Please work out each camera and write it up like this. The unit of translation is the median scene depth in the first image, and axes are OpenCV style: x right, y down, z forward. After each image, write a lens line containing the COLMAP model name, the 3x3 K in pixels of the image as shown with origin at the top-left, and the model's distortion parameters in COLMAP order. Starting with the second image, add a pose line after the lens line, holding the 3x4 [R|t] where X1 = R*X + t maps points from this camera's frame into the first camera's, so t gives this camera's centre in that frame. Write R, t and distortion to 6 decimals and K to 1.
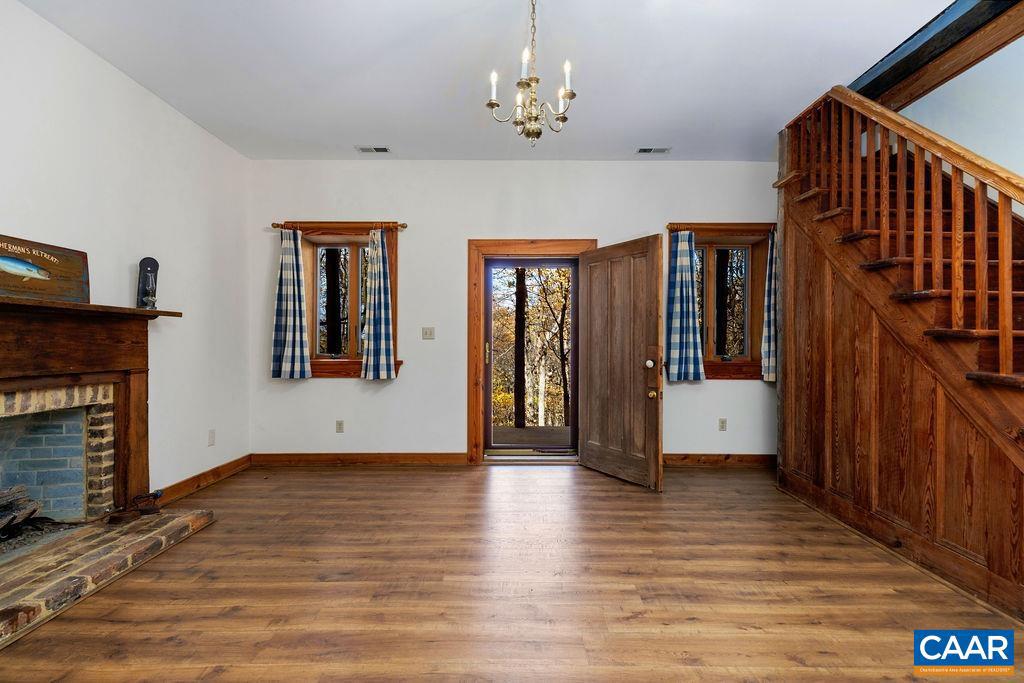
lens RADIAL K [[467.3, 0, 514.0], [0, 467.3, 345.1], [0, 0, 1]] dist [0.004551, 0.000133]
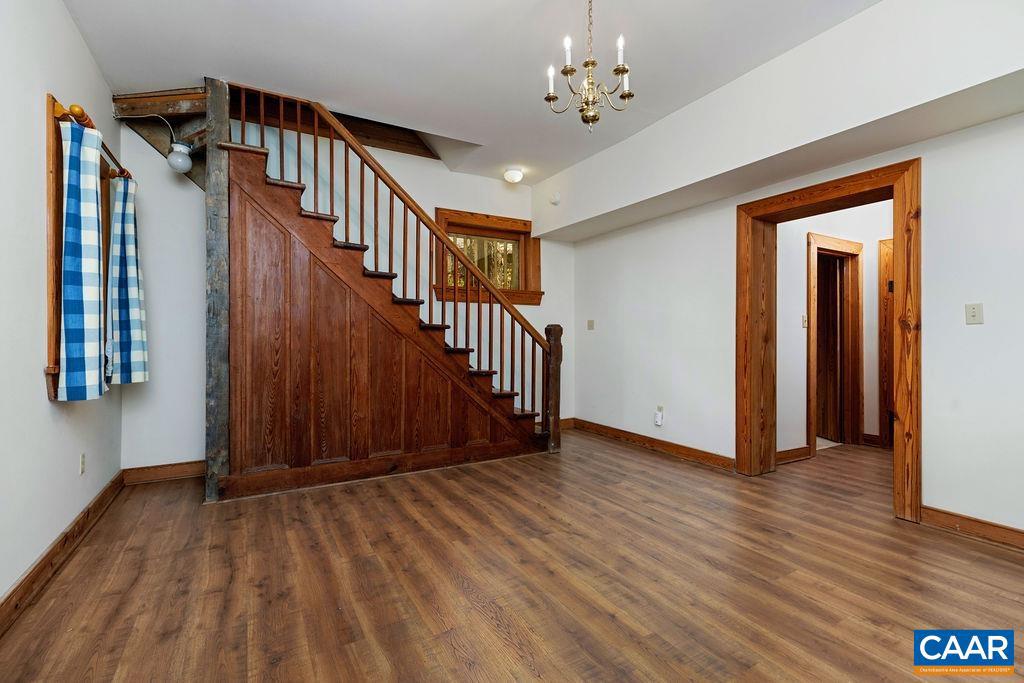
lens RADIAL K [[460.1, 0, 512.9], [0, 460.1, 335.7], [0, 0, 1]] dist [0.004276, 0.000123]
pose [[-0.500359, -0.005861, 0.865798, -0.556799], [0.001319, 0.999971, 0.007532, -0.001680], [-0.865817, 0.004911, -0.500336, 1.259400]]
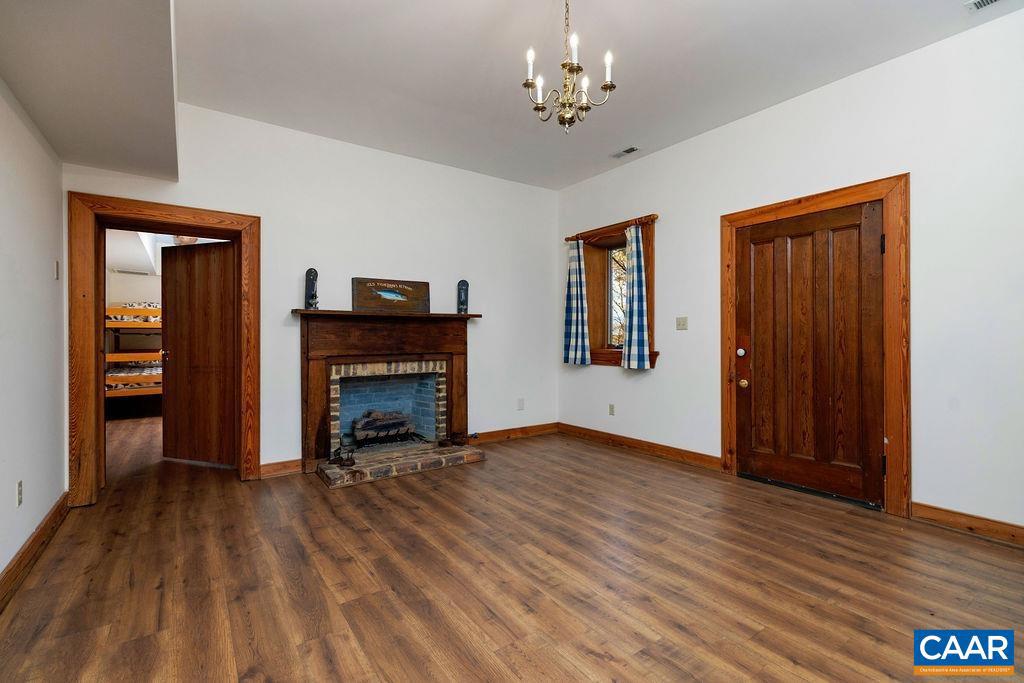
lens RADIAL K [[460.1, 0, 512.9], [0, 460.1, 335.7], [0, 0, 1]] dist [0.004276, 0.000123]
pose [[0.580870, -0.005194, -0.813980, 0.586229], [0.003381, 0.999986, -0.003968, 0.003336], [0.813989, -0.000447, 0.580880, 0.269217]]
